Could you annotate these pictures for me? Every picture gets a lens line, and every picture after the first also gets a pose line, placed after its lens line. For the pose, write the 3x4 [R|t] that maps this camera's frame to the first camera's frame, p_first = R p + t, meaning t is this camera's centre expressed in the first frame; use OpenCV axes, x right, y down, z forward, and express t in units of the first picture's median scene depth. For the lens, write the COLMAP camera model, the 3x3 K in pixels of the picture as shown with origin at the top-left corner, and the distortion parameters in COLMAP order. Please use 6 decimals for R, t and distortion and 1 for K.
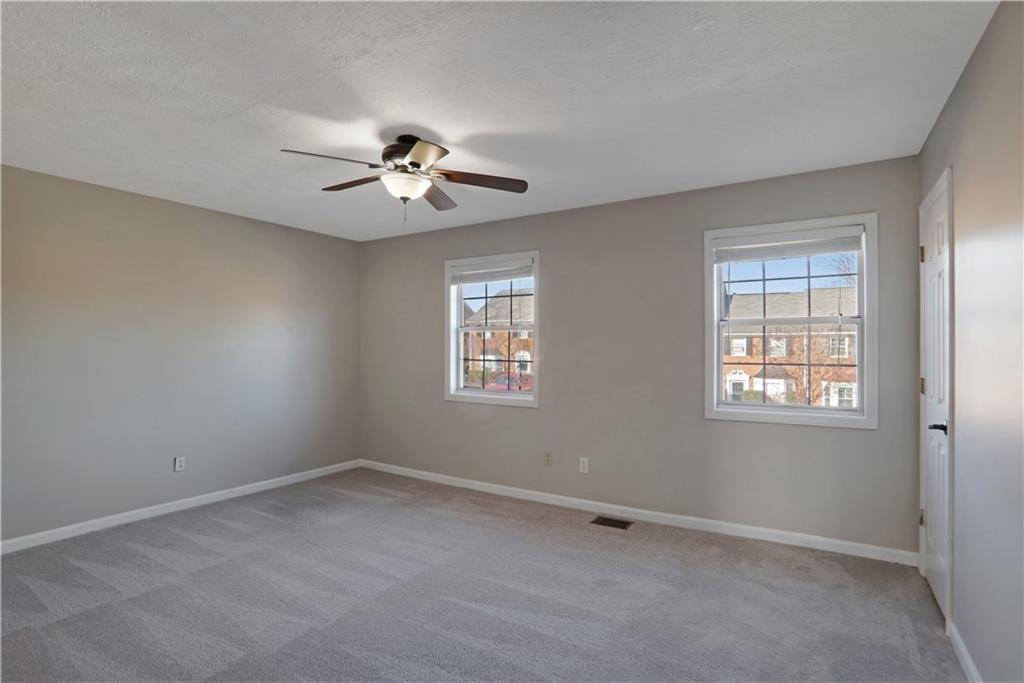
lens RADIAL K [[516.0, 0, 522.2], [0, 516.0, 338.8], [0, 0, 1]] dist [-0.087763, 0.058749]
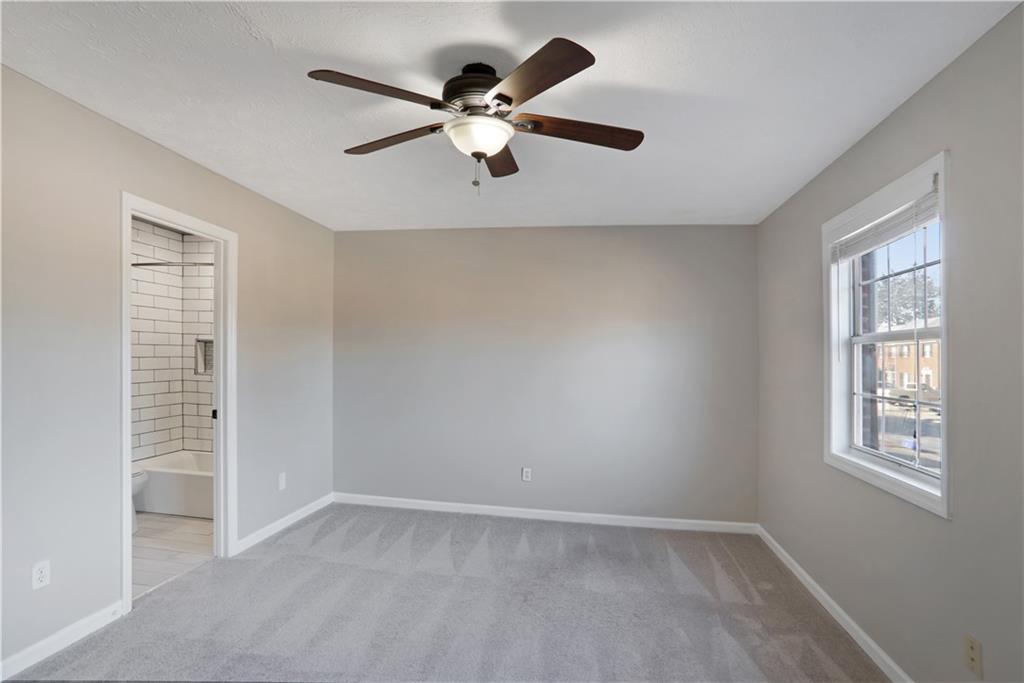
lens RADIAL K [[504.2, 0, 508.5], [0, 504.2, 359.1], [0, 0, 1]] dist [0.000903, 0.000601]
pose [[0.374935, -0.004216, -0.927041, 0.293027], [-0.007337, 0.999945, -0.007515, 0.010393], [0.927022, 0.009619, 0.374884, 0.532330]]
